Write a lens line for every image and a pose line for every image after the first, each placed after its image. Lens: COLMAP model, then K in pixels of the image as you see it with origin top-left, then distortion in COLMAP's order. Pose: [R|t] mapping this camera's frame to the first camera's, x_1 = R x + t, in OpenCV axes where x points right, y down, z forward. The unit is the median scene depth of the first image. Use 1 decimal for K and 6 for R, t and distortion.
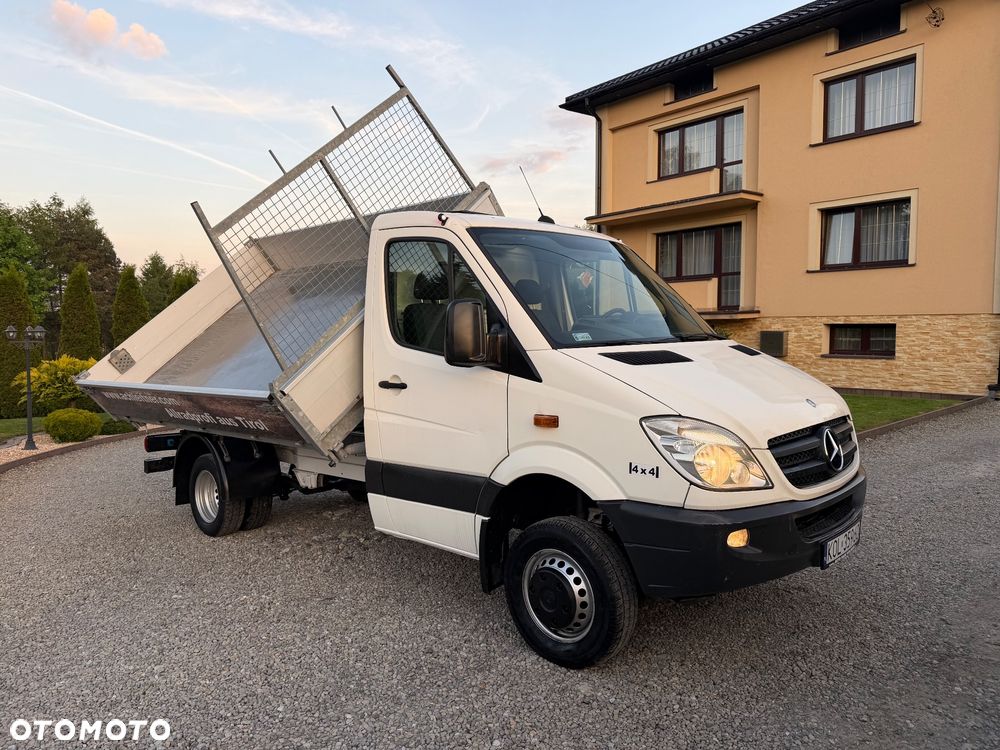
lens RADIAL K [[708.0, 0, 500.0], [0, 708.0, 375.0], [0, 0, 1]] dist [0.042390, -0.059995]
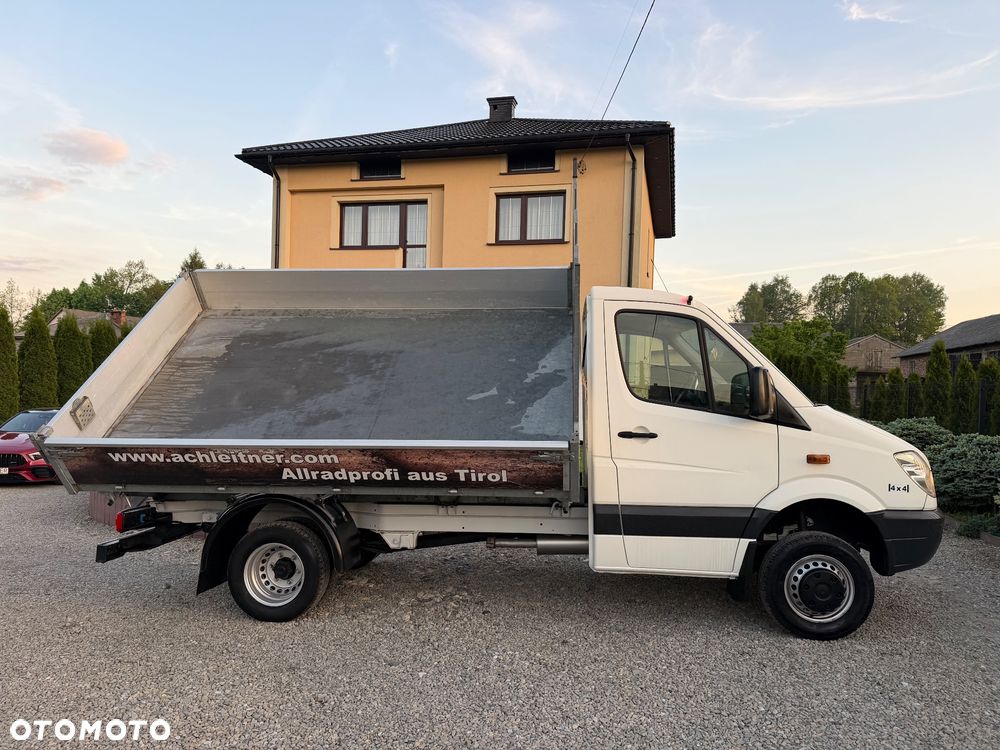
lens RADIAL K [[711.5, 0, 499.2], [0, 711.5, 370.4], [0, 0, 1]] dist [0.044068, -0.057233]
pose [[0.791335, 0.054805, 0.608922, -0.275907], [0.004046, 0.995483, -0.094855, 0.005023], [-0.611370, 0.077526, 0.787538, 0.058180]]
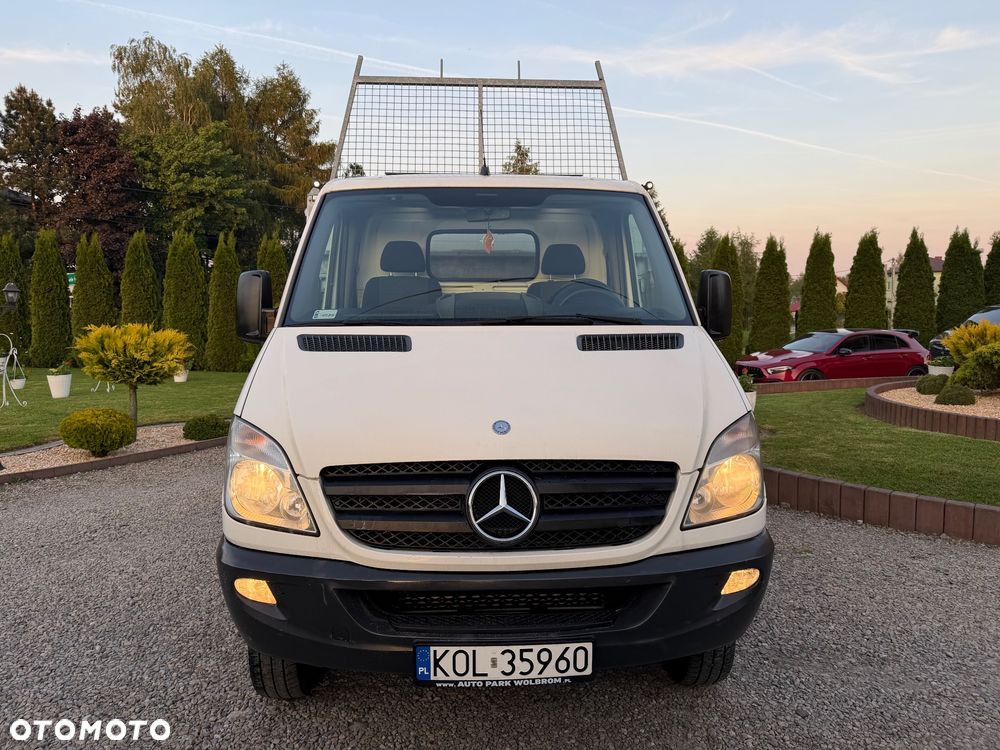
lens RADIAL K [[711.5, 0, 499.2], [0, 711.5, 370.4], [0, 0, 1]] dist [0.044068, -0.057233]
pose [[0.713493, 0.072454, -0.696907, 0.191454], [-0.049375, 0.997366, 0.053142, -0.009577], [0.698921, -0.003507, 0.715190, 0.121479]]
